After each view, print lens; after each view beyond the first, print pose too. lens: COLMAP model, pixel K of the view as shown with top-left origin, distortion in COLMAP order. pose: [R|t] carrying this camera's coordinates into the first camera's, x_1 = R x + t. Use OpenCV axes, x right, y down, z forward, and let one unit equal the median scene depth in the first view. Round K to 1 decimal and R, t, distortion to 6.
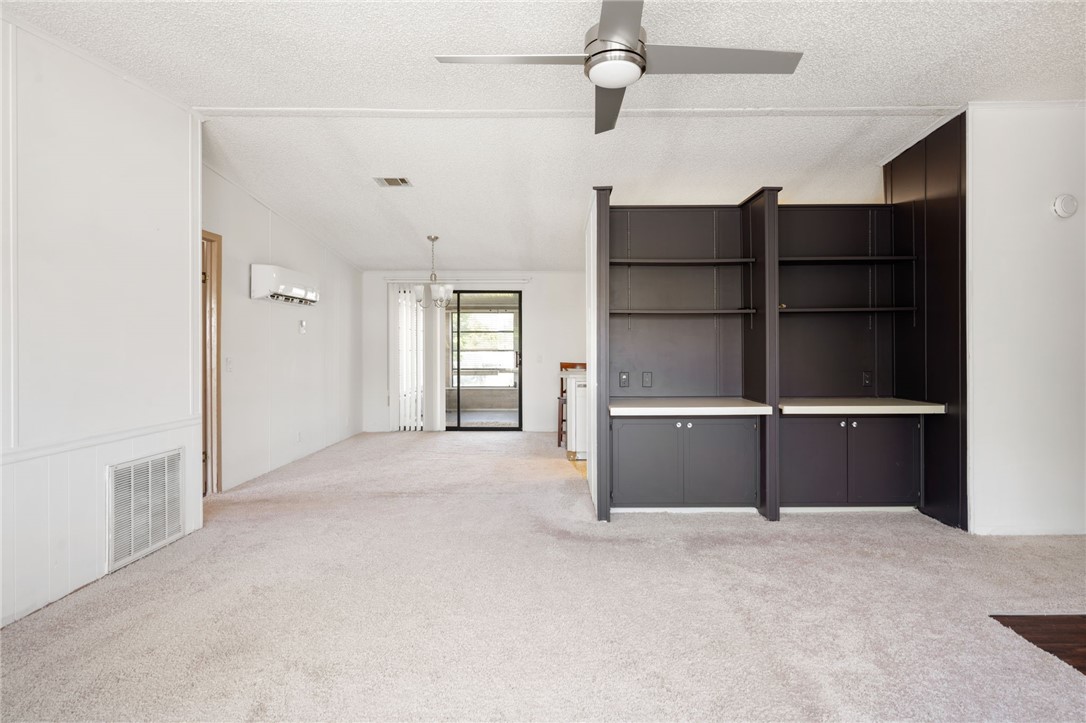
lens RADIAL K [[536.2, 0, 553.5], [0, 536.2, 346.9], [0, 0, 1]] dist [-0.000826, 0.000348]
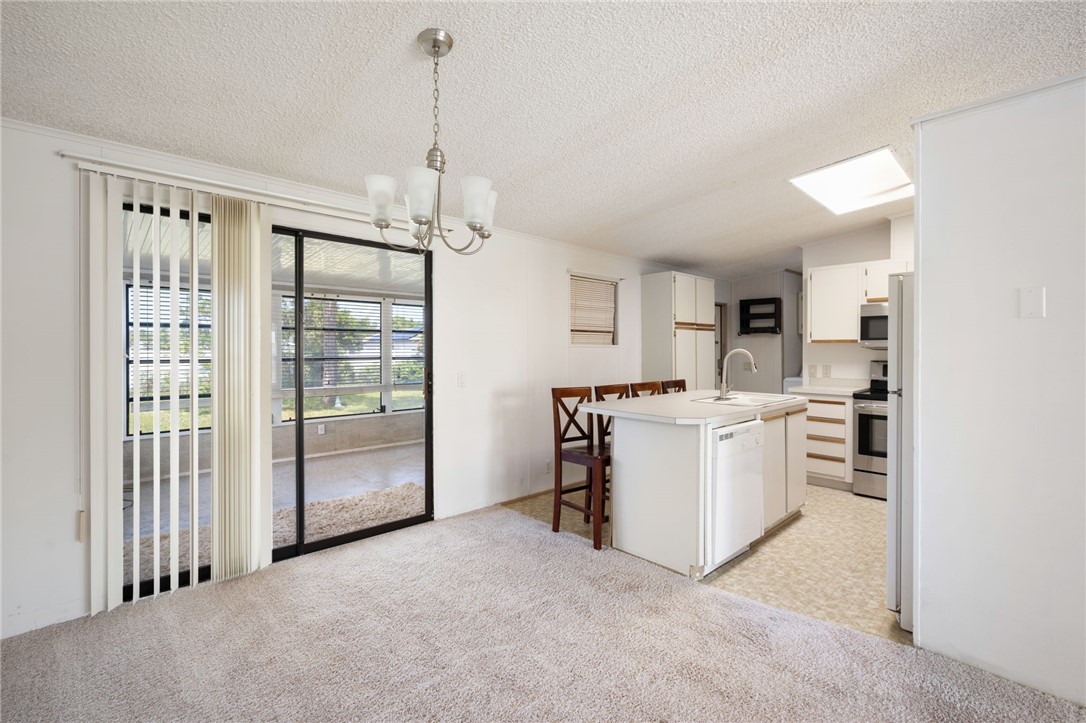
lens RADIAL K [[475.2, 0, 542.6], [0, 475.2, 350.6], [0, 0, 1]] dist [0.001339, 0.000721]
pose [[0.729616, 0.001584, 0.683855, -0.615668], [-0.004685, 0.999985, 0.002682, -0.020056], [-0.683841, -0.005161, 0.729613, 1.211419]]
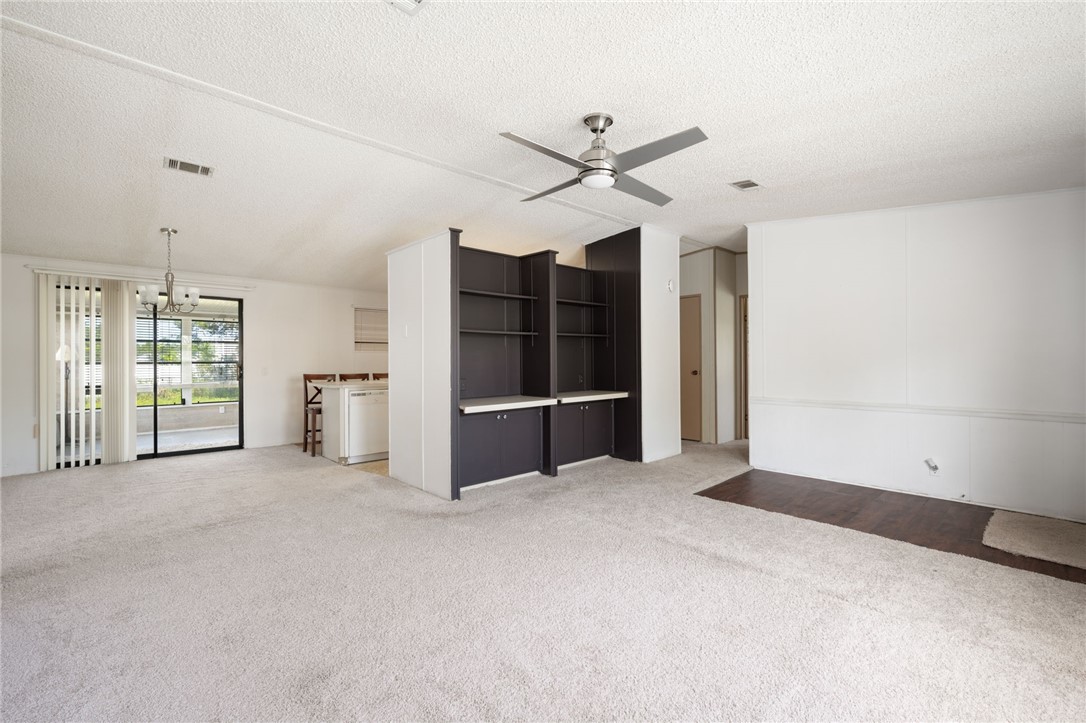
lens RADIAL K [[475.2, 0, 548.3], [0, 475.2, 357.9], [0, 0, 1]] dist [0.001339, 0.000721]
pose [[0.725878, 0.001454, 0.687821, -0.503019], [-0.000222, 0.999998, -0.001880, -0.000136], [-0.687823, 0.001212, 0.725877, 0.058682]]
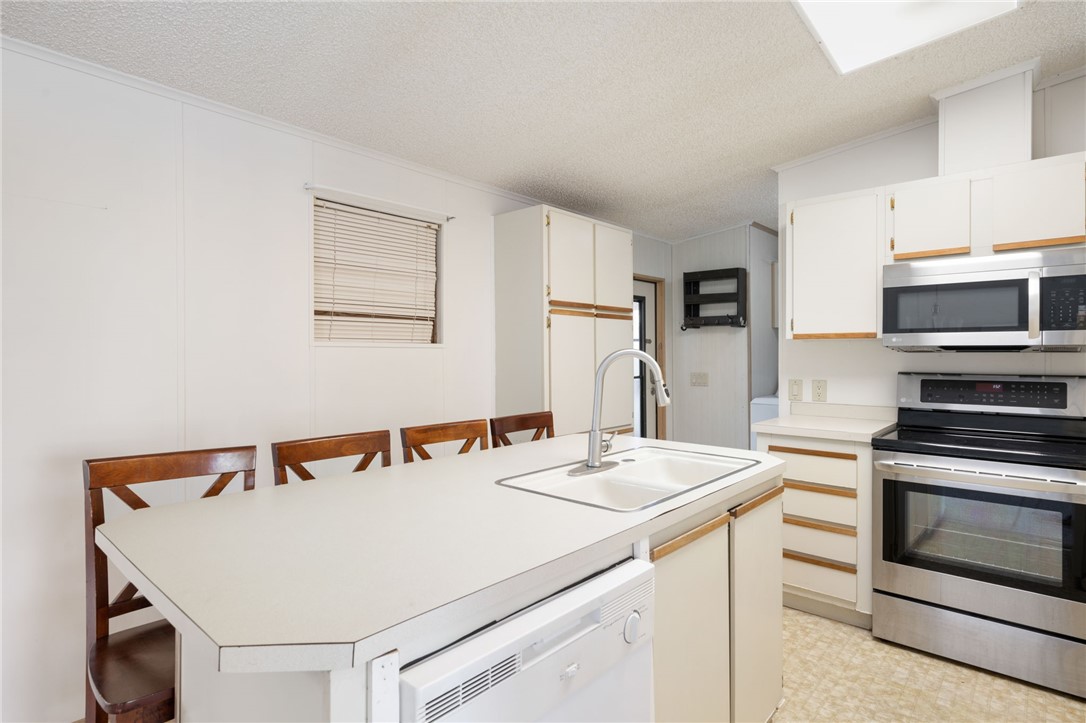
lens RADIAL K [[563.0, 0, 544.6], [0, 563.0, 352.8], [0, 0, 1]] dist [-0.001575, 0.002776]
pose [[0.660152, 0.003960, 0.751121, -0.058113], [-0.003650, 0.999991, -0.002063, -0.018229], [-0.751123, -0.001380, 0.660161, 1.384232]]
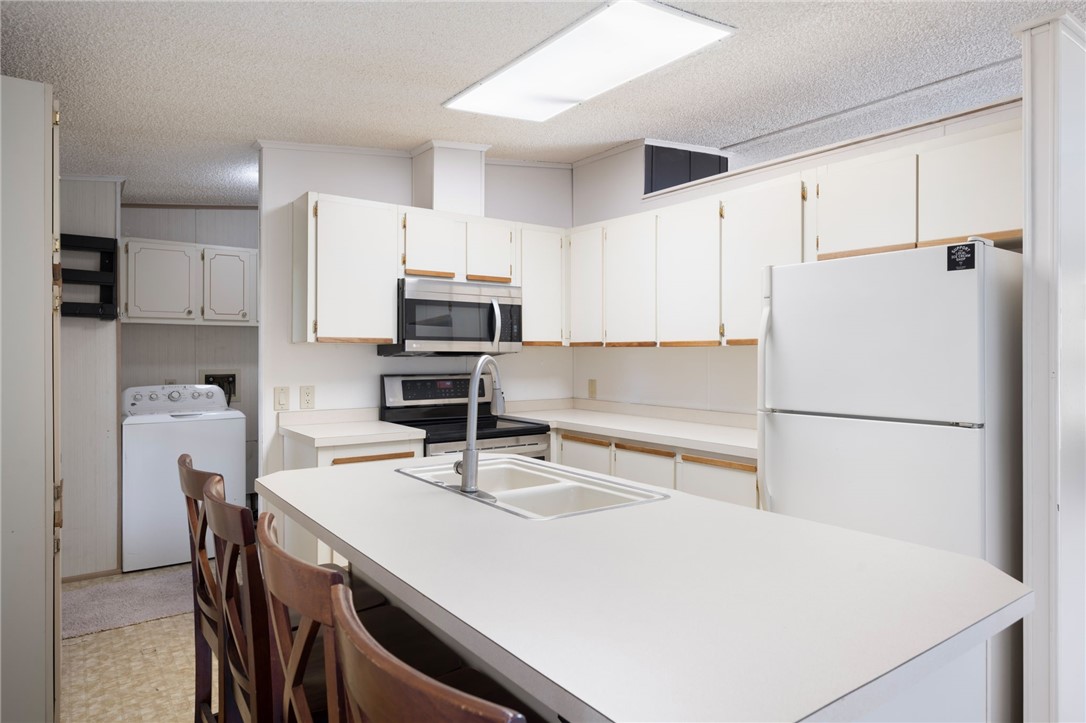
lens RADIAL K [[646.0, 0, 539.8], [0, 646.0, 355.0], [0, 0, 1]] dist [-0.022159, 0.004622]
pose [[-0.592056, 0.001332, 0.805895, -0.077304], [-0.002221, 0.999992, -0.003285, -0.022192], [-0.805893, -0.003735, -0.592049, 1.929767]]
